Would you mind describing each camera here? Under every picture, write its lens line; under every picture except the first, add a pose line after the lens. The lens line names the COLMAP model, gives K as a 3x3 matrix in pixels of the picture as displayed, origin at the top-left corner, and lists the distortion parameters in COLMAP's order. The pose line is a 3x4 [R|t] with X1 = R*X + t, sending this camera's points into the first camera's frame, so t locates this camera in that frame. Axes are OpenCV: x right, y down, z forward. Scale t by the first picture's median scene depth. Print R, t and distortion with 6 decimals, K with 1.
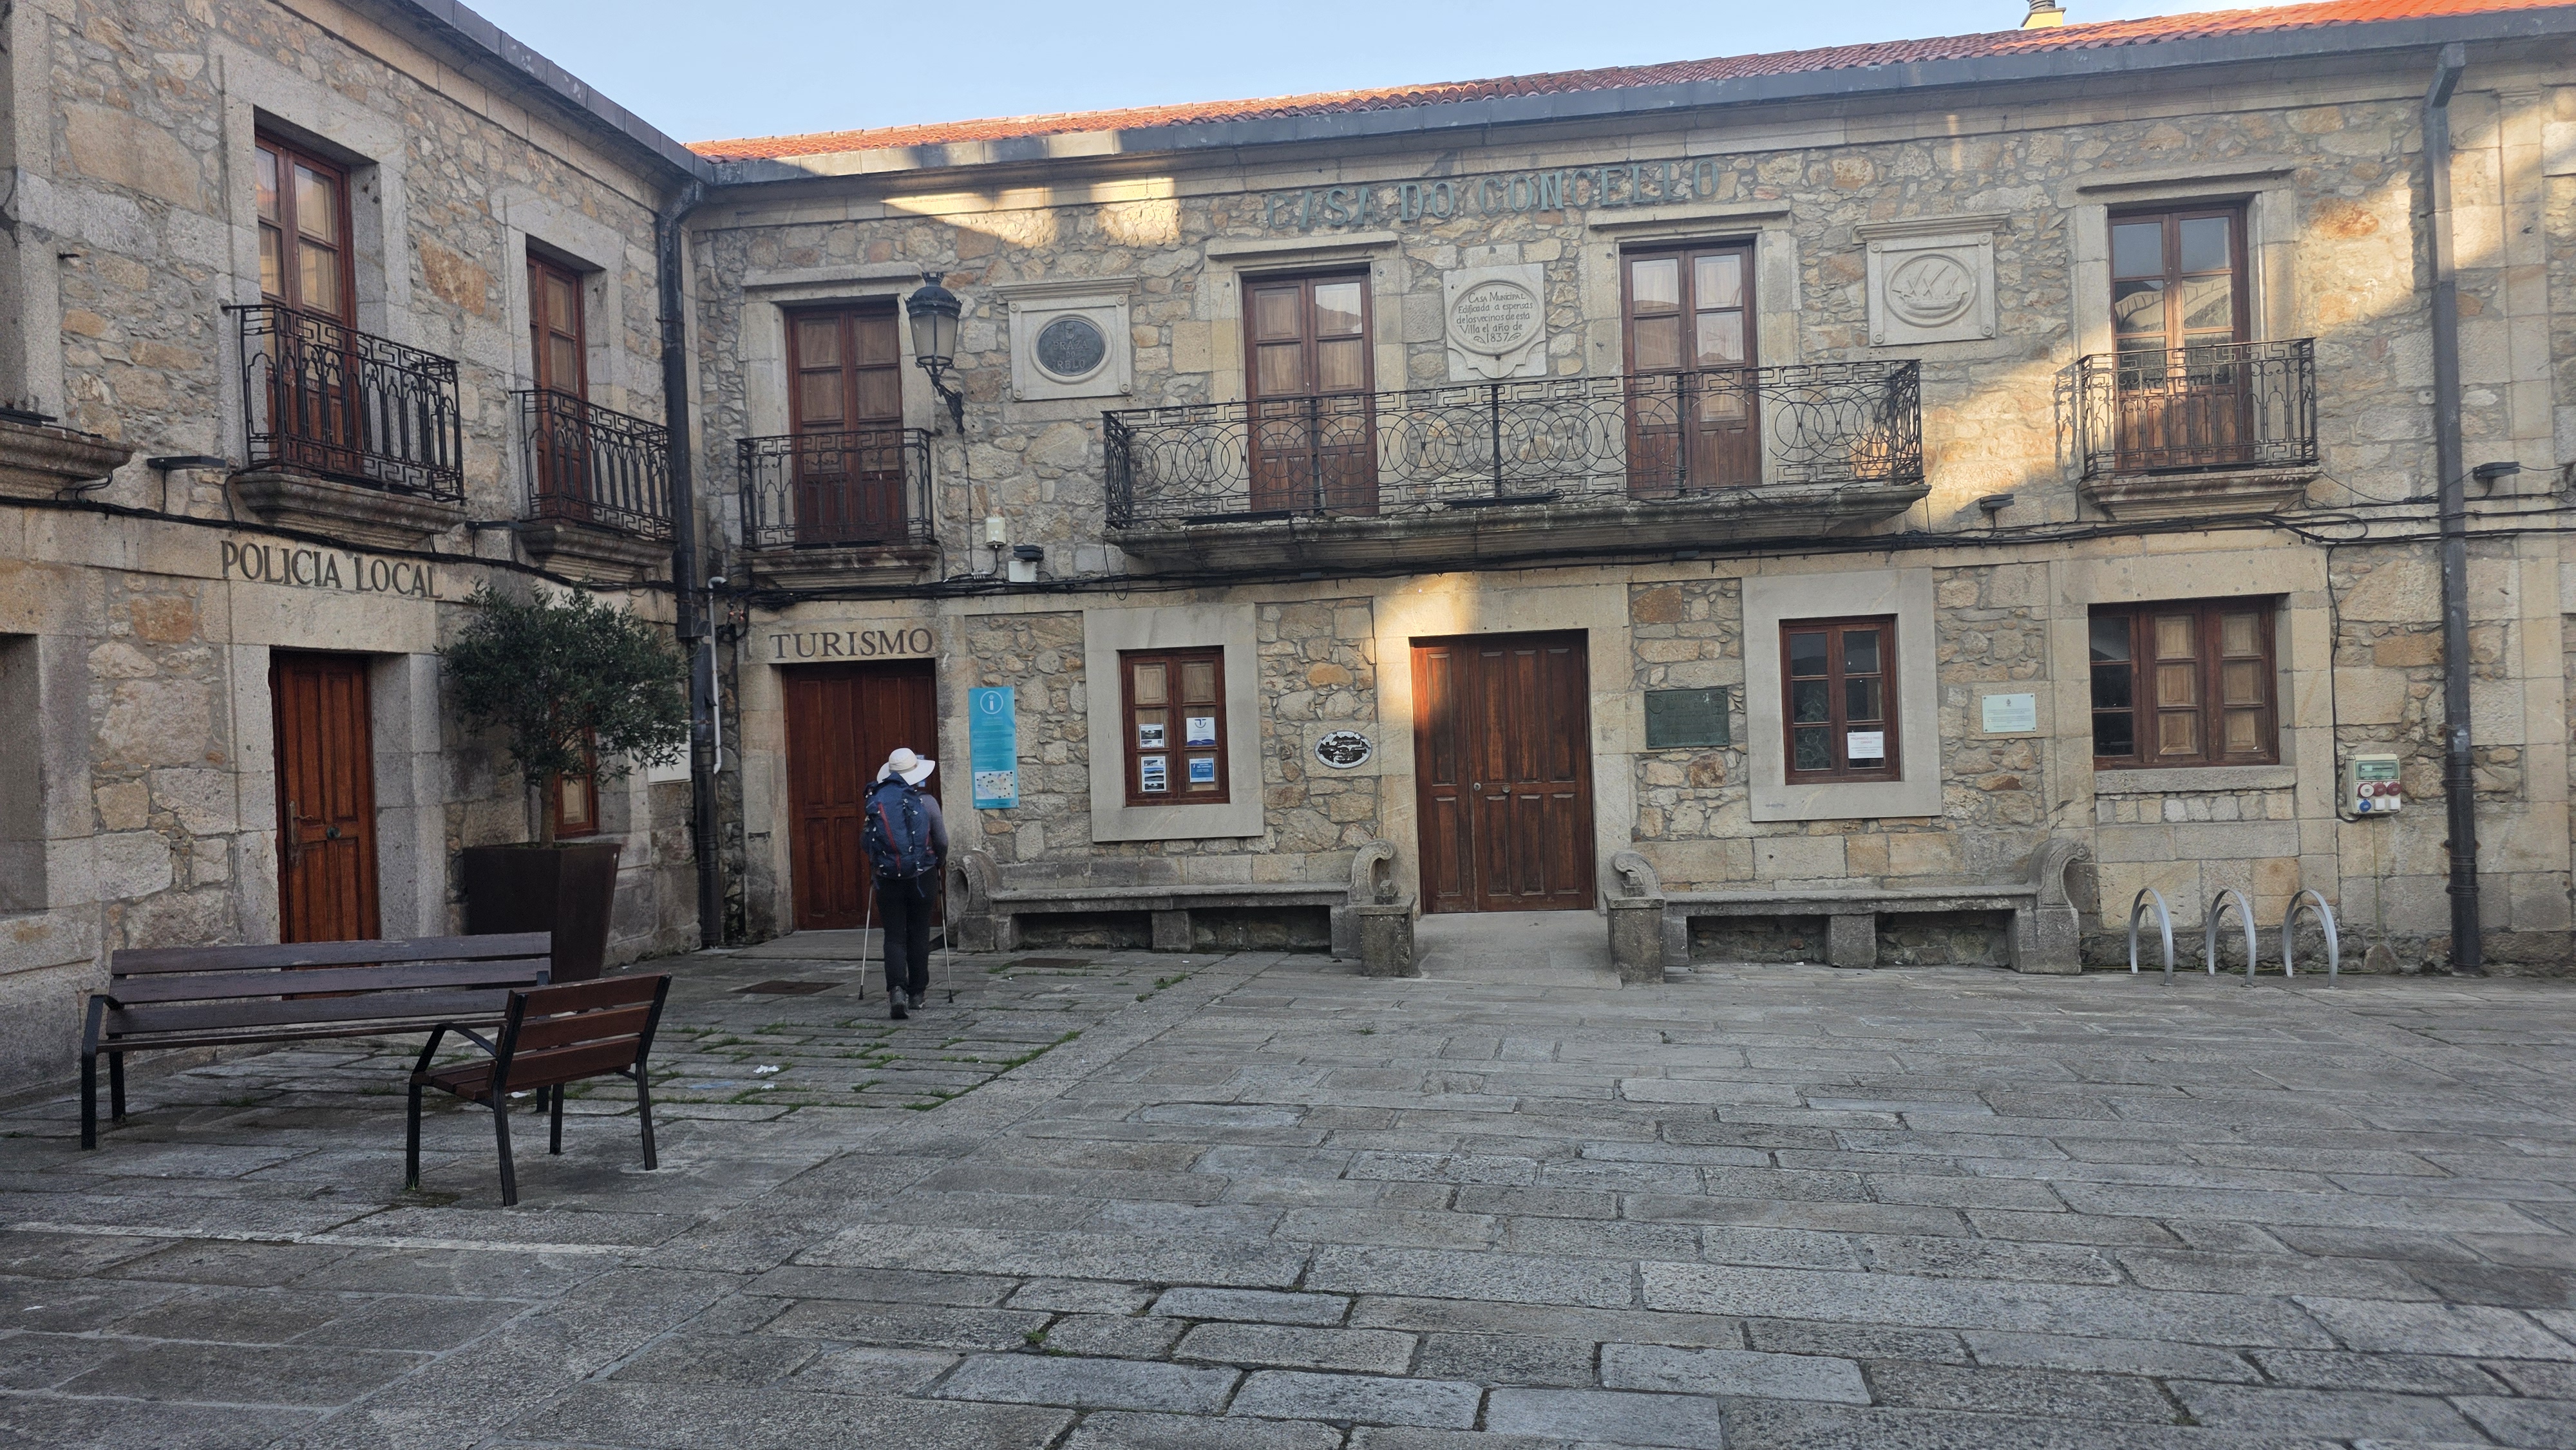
lens RADIAL K [[1789.5, 0, 1294.9], [0, 1789.5, 723.4], [0, 0, 1]] dist [0.047118, -0.033794]
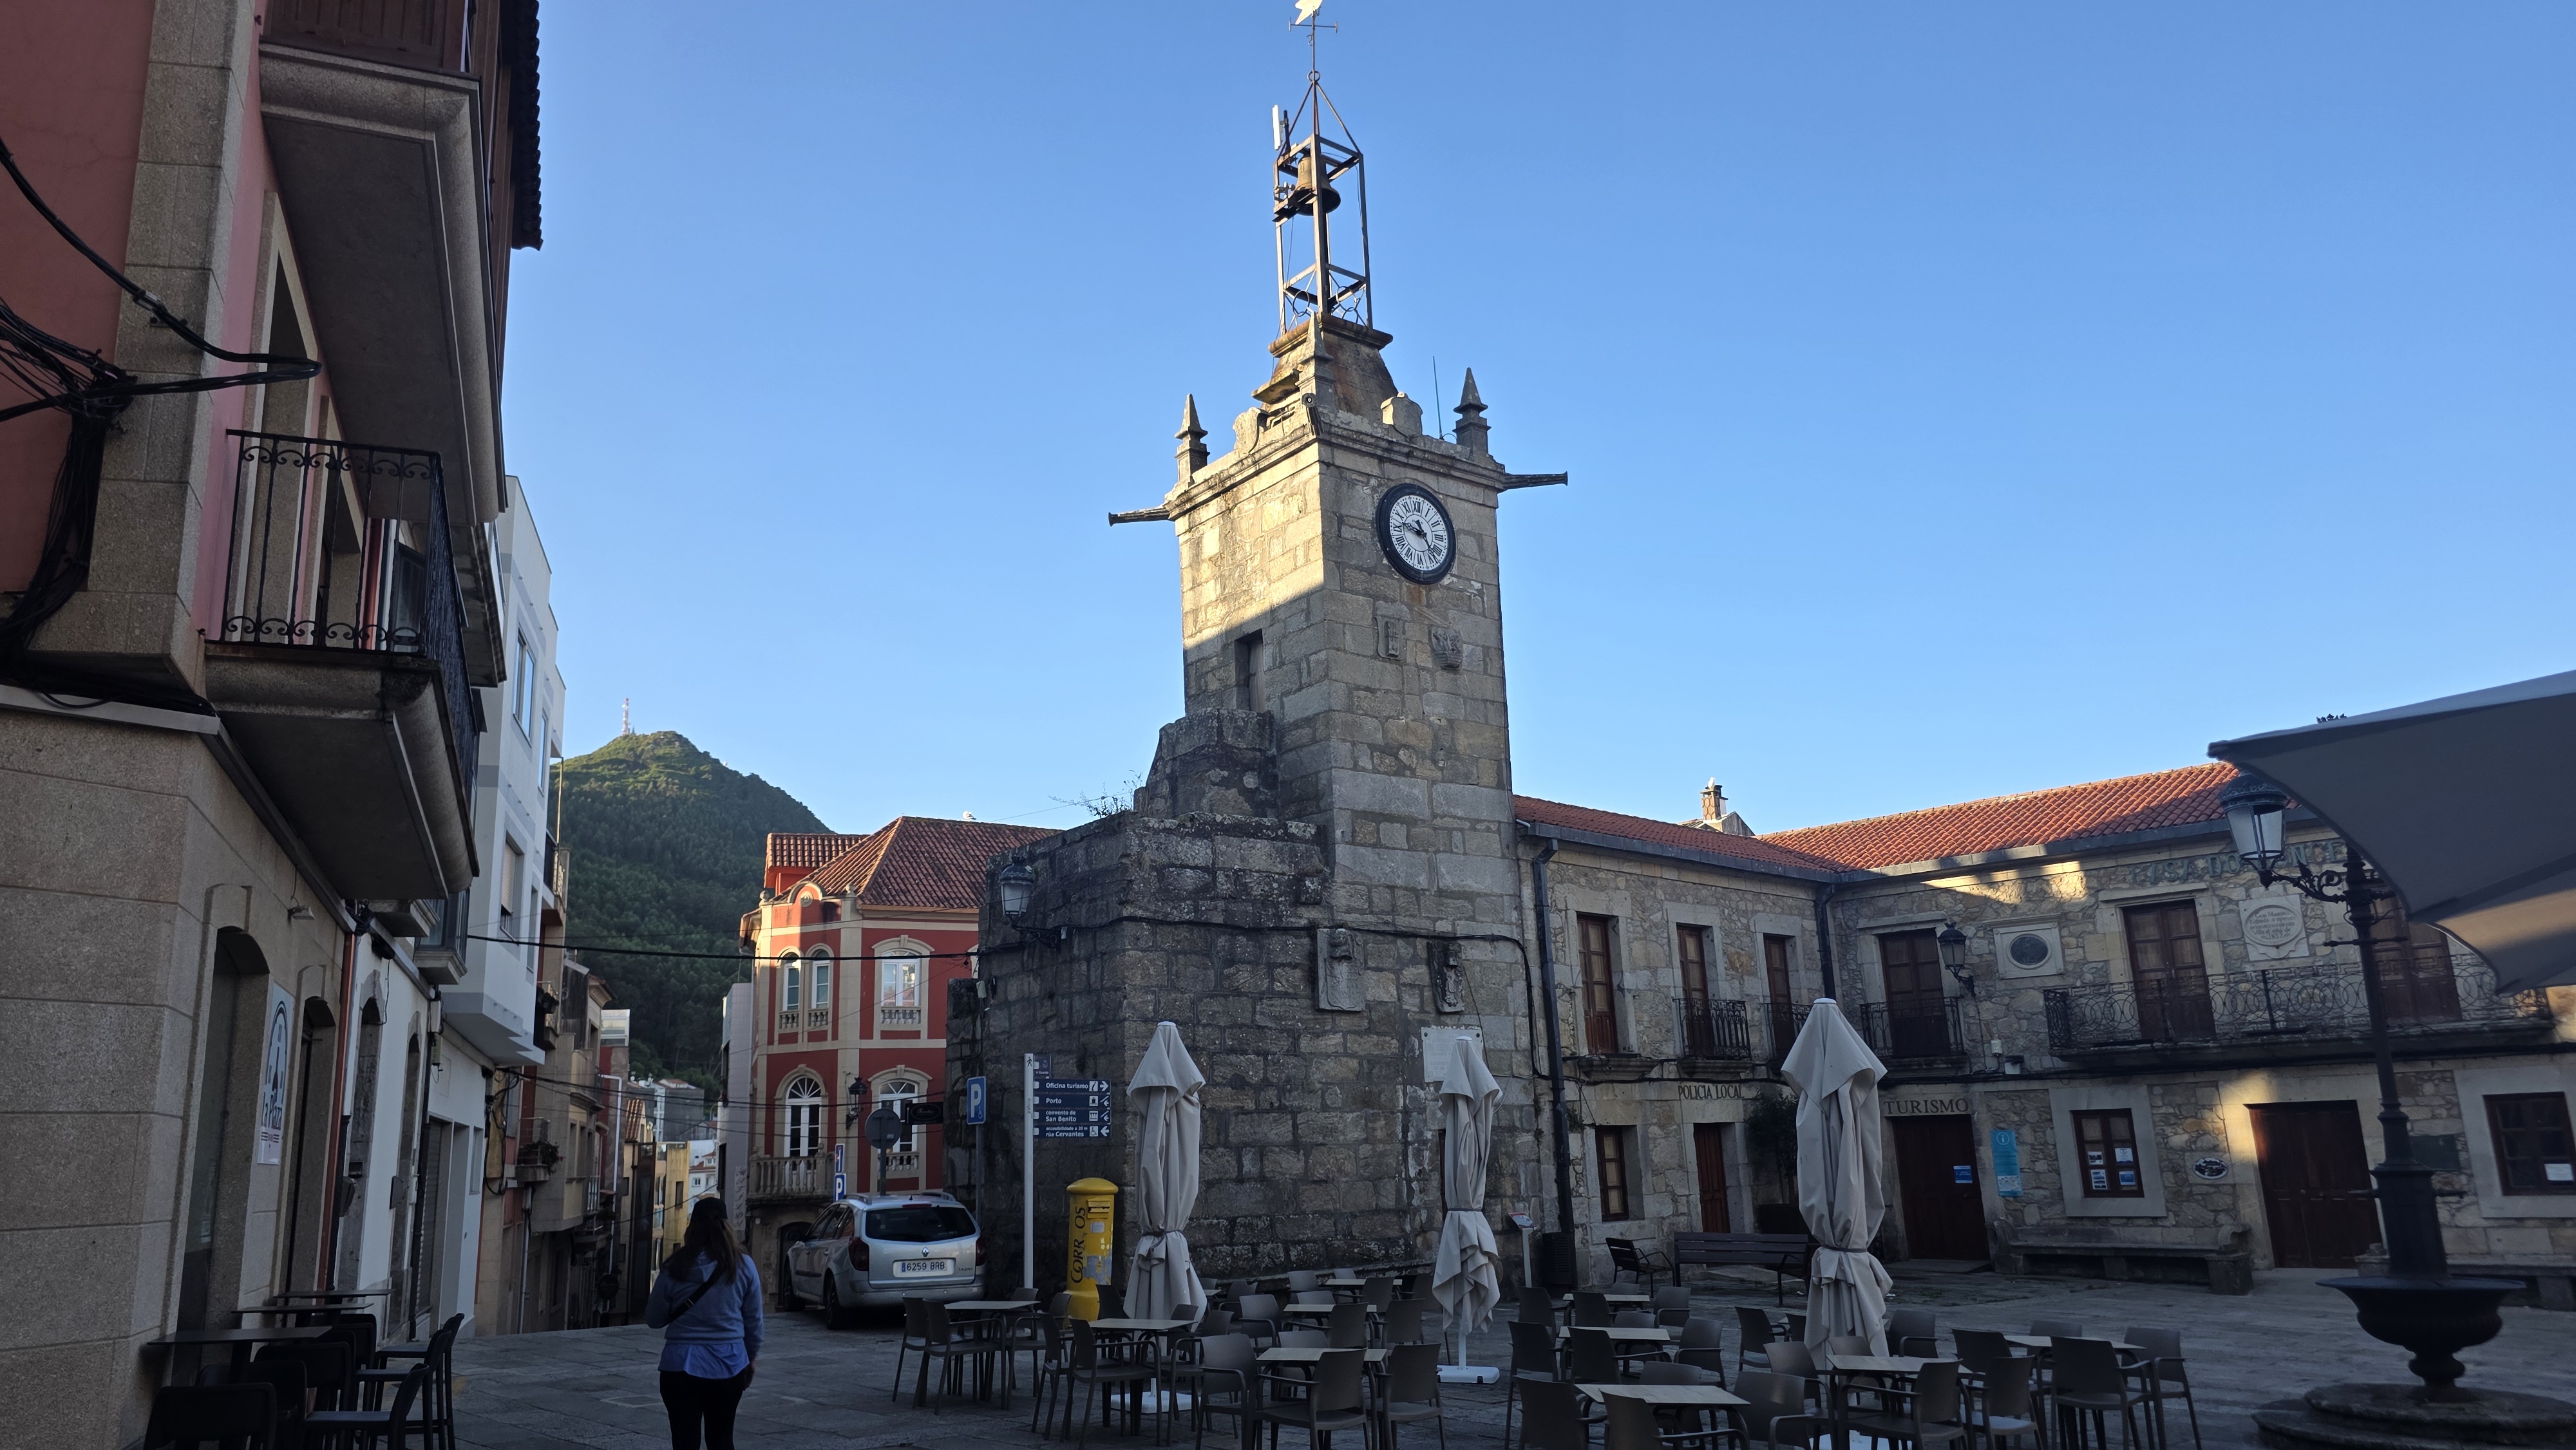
lens RADIAL K [[1789.5, 0, 1284.0], [0, 1789.5, 728.9], [0, 0, 1]] dist [0.047118, -0.033794]
pose [[0.815960, -0.121388, -0.565220, 0.355314], [0.003109, 0.978614, -0.205681, -0.046889], [0.578100, 0.166071, 0.798887, -1.080881]]
